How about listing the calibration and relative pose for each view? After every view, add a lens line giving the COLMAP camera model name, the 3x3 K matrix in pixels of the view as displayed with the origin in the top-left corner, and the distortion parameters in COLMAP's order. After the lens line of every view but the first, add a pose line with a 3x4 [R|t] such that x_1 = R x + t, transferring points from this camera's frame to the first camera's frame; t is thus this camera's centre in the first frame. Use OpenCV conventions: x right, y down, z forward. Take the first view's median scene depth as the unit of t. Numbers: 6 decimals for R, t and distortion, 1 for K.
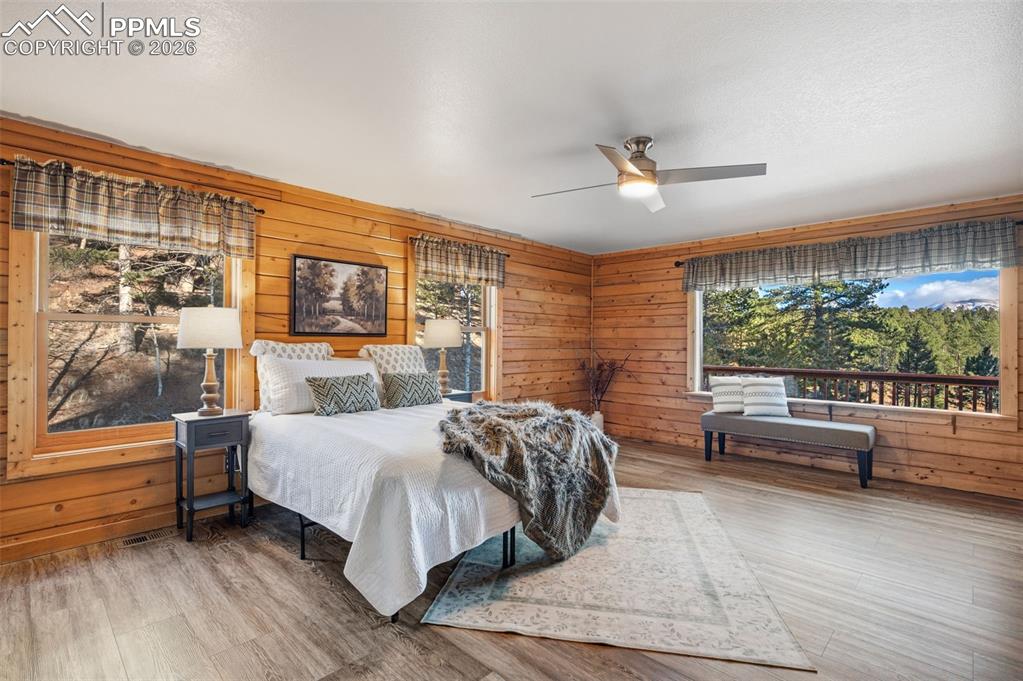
lens RADIAL K [[481.4, 0, 513.7], [0, 481.4, 338.0], [0, 0, 1]] dist [-0.000769, 0.000029]
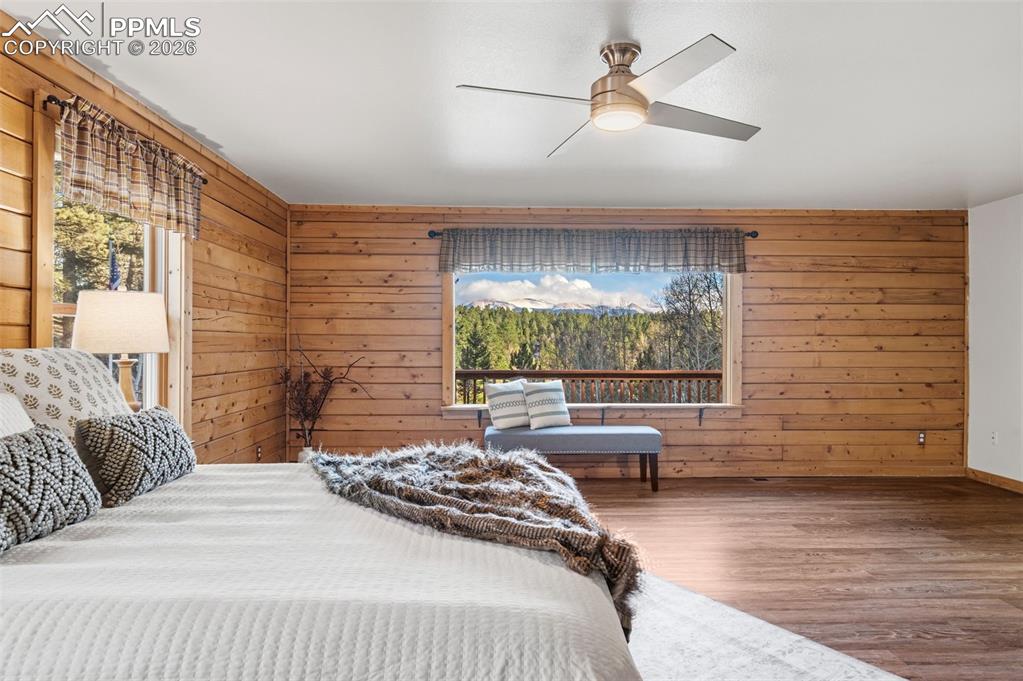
lens RADIAL K [[613.5, 0, 507.3], [0, 613.5, 346.6], [0, 0, 1]] dist [-0.001438, 0.001536]
pose [[0.699426, -0.010567, 0.714627, -0.291809], [-0.004142, 0.999814, 0.018838, 0.000755], [-0.714693, -0.016136, 0.699252, 0.297776]]
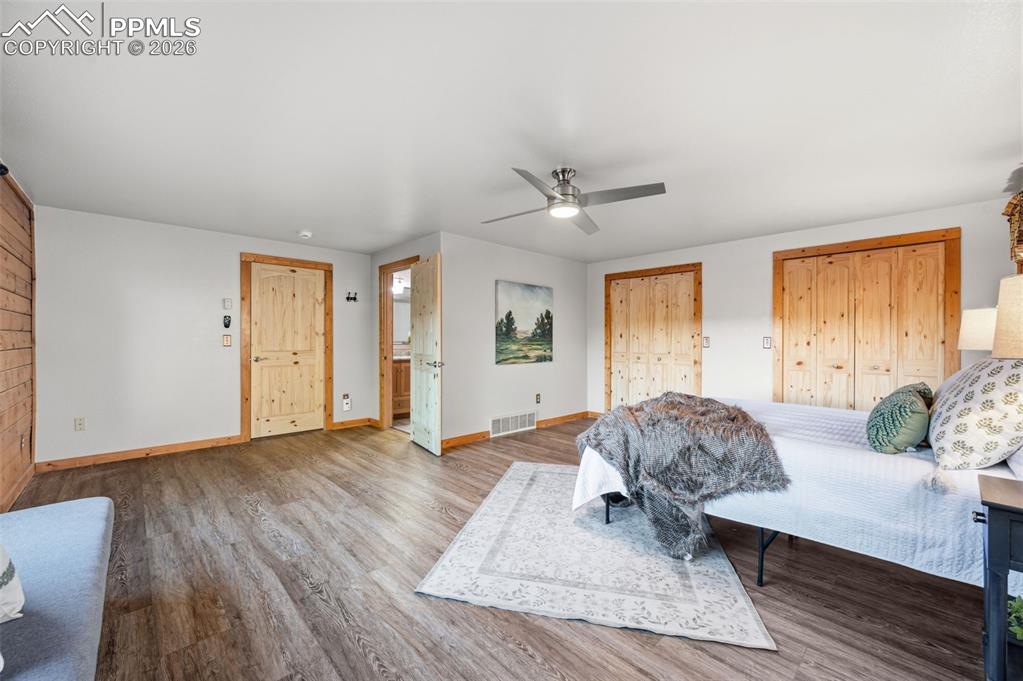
lens RADIAL K [[400.3, 0, 513.9], [0, 400.3, 340.5], [0, 0, 1]] dist [-0.002925, -0.000117]
pose [[-0.999176, -0.008410, 0.039715, 0.202460], [-0.008746, 0.999927, -0.008293, 0.012623], [-0.039643, -0.008634, -0.999177, 1.192108]]
